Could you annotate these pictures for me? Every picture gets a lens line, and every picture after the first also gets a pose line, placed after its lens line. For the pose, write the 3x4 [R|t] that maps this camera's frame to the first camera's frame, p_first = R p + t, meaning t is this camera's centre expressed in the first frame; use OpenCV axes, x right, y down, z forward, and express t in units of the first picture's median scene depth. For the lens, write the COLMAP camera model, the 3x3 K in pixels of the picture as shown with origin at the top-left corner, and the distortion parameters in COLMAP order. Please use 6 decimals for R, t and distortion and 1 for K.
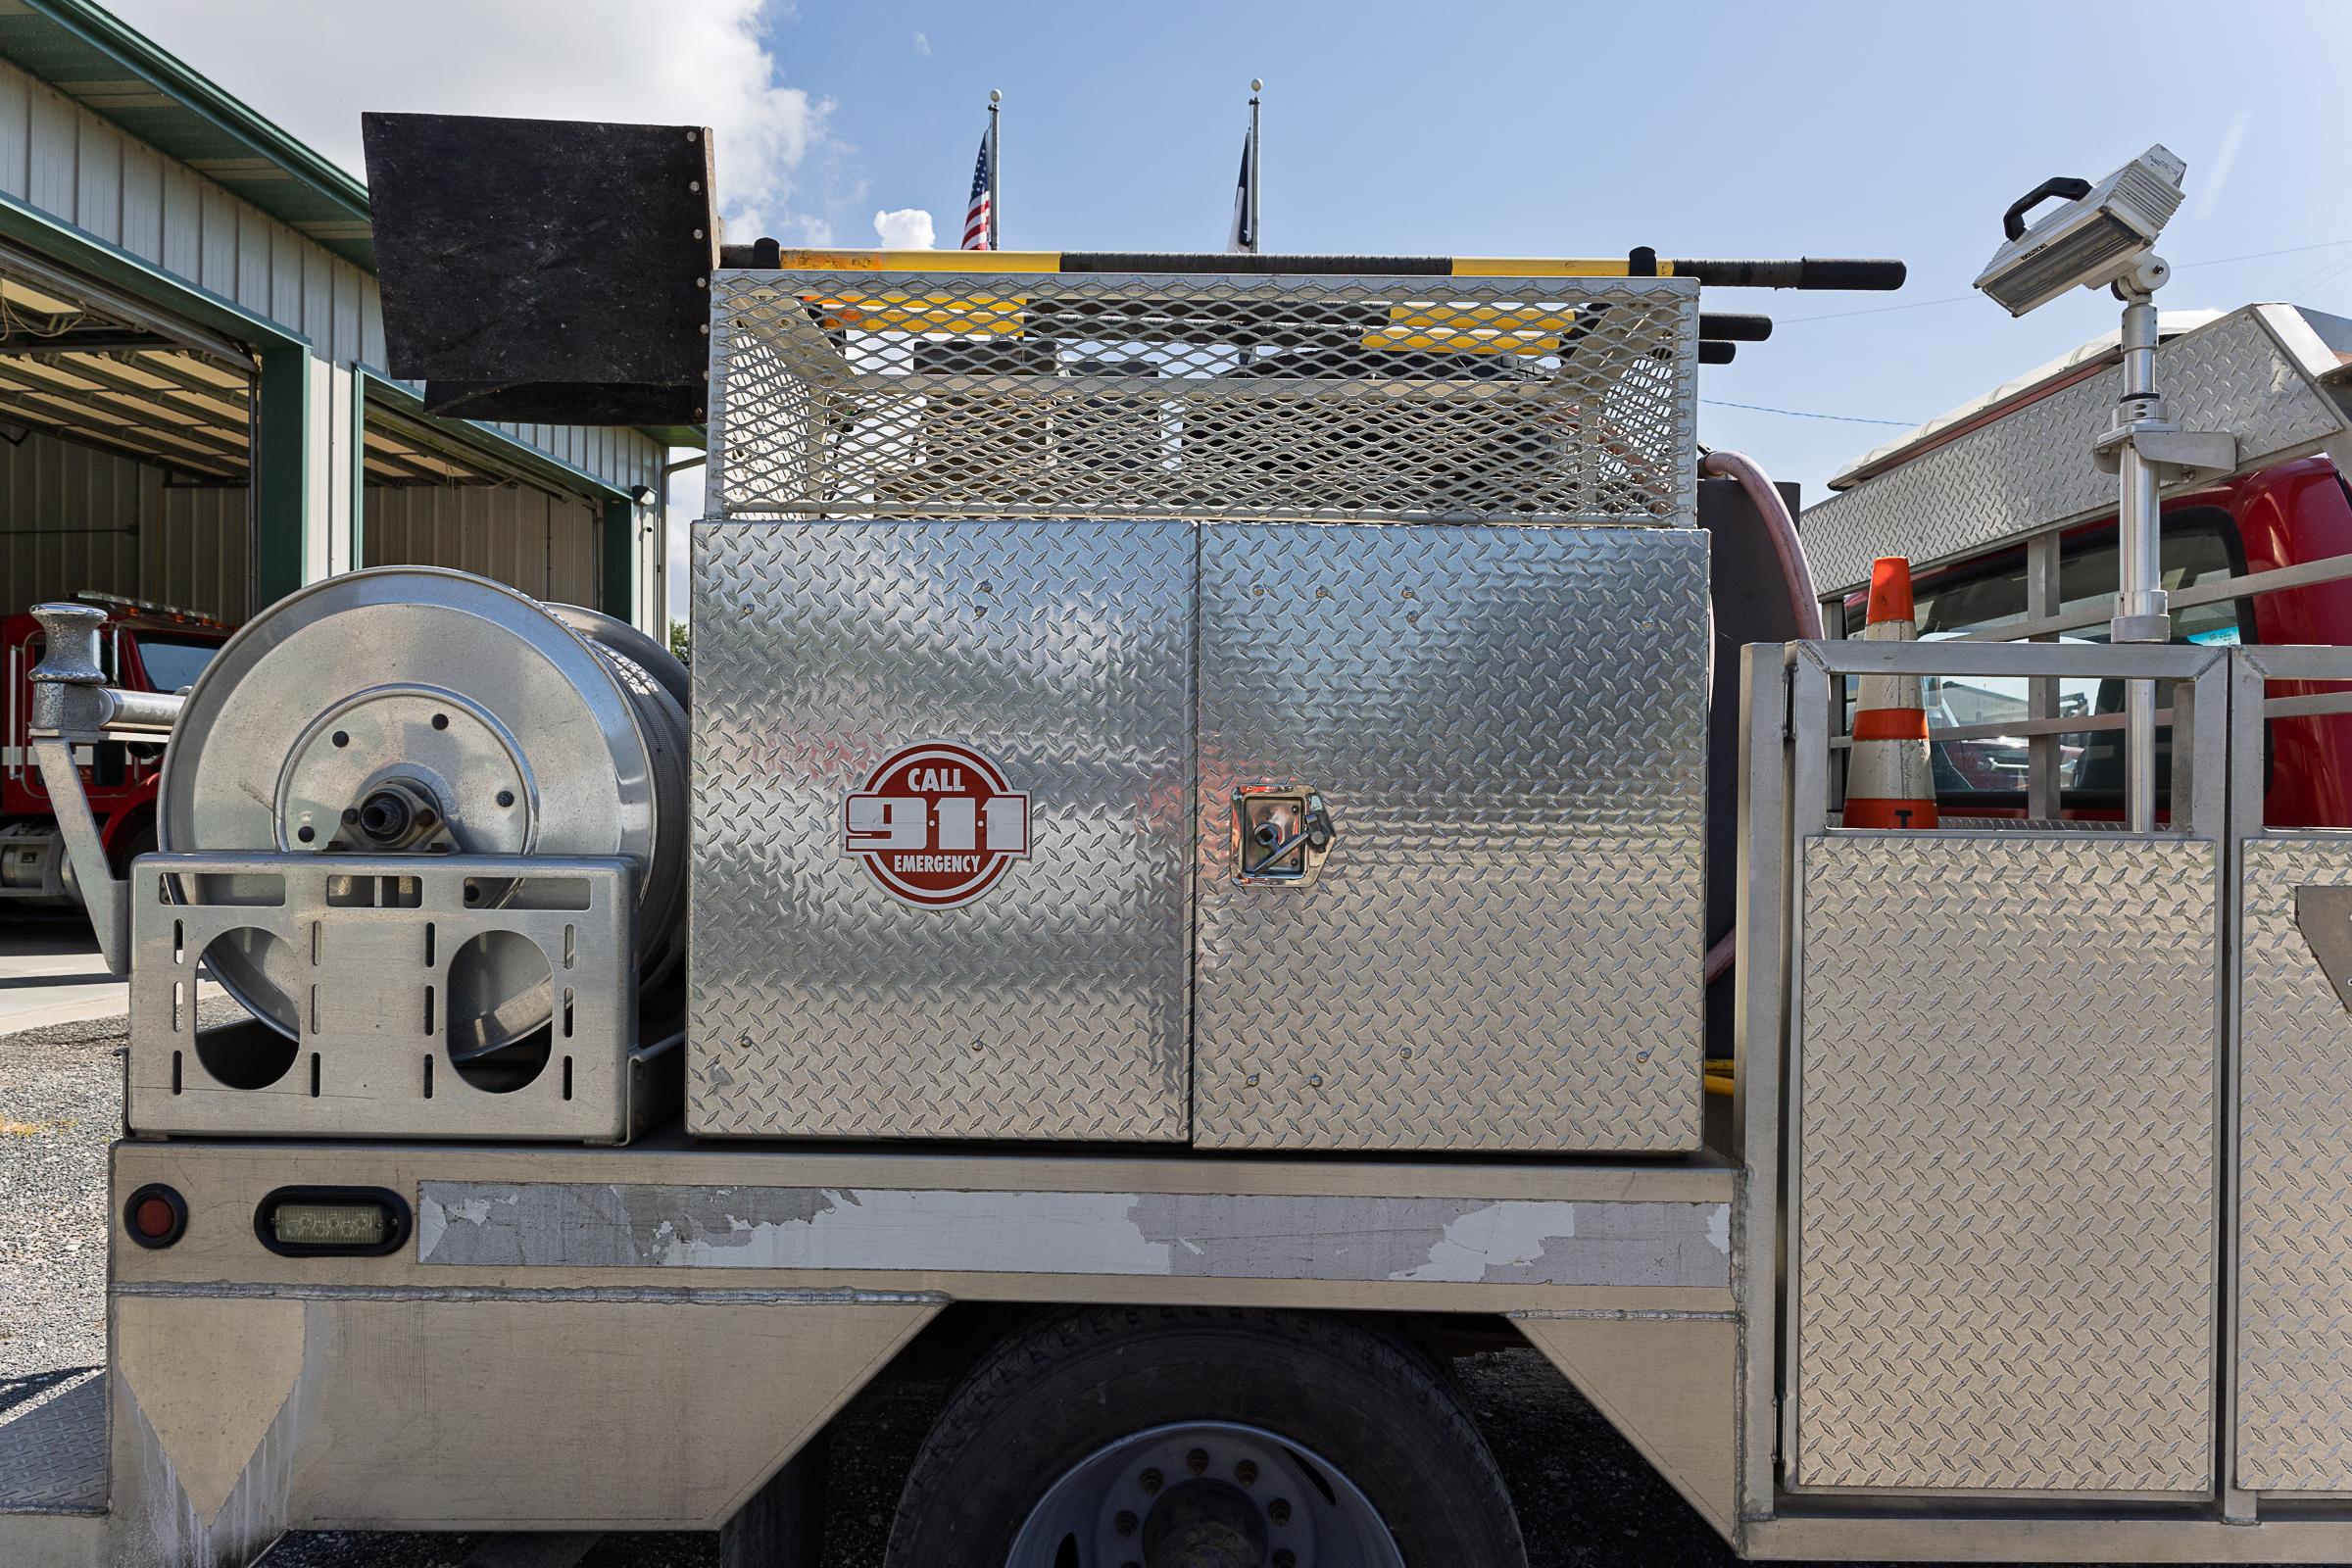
lens RADIAL K [[1347.3, 0, 1185.3], [0, 1347.3, 783.7], [0, 0, 1]] dist [0.001662, -0.000512]
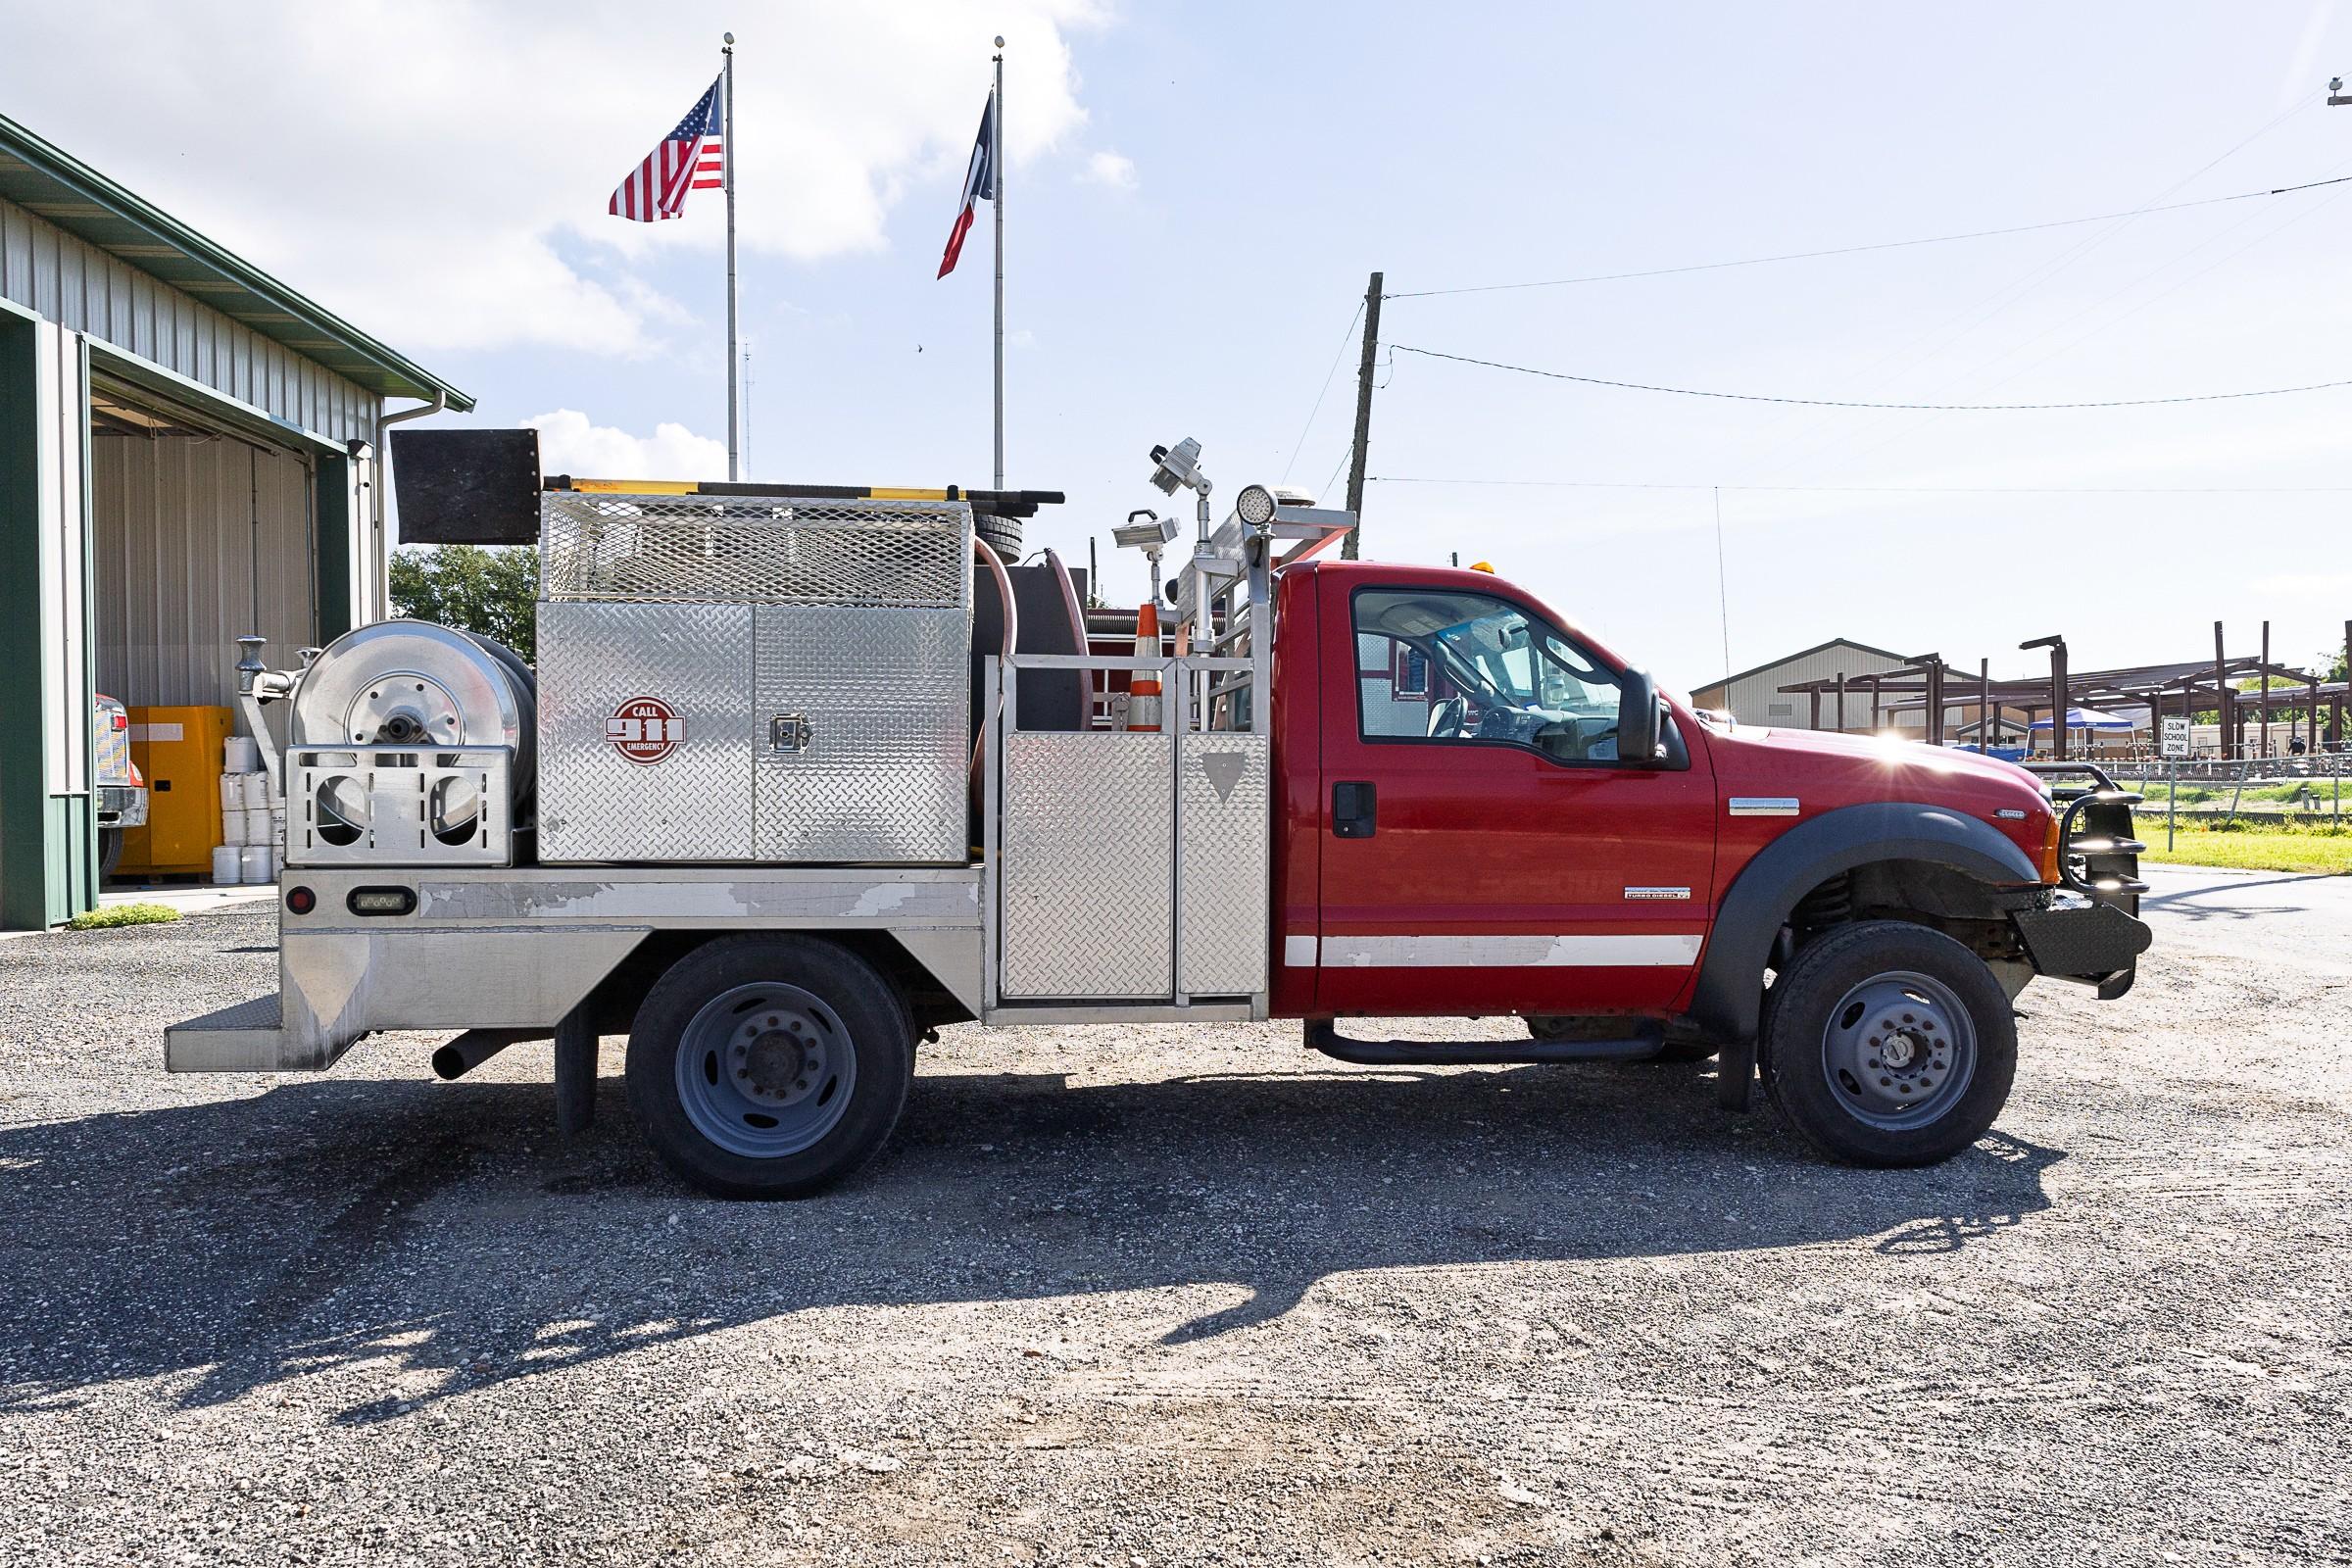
lens RADIAL K [[1600.9, 0, 1168.0], [0, 1600.9, 796.5], [0, 0, 1]] dist [0.028210, -0.005970]
pose [[0.994370, -0.008034, 0.105663, 0.436360], [0.005499, 0.999691, 0.024255, 0.082847], [-0.105825, -0.023537, 0.994106, -1.935440]]
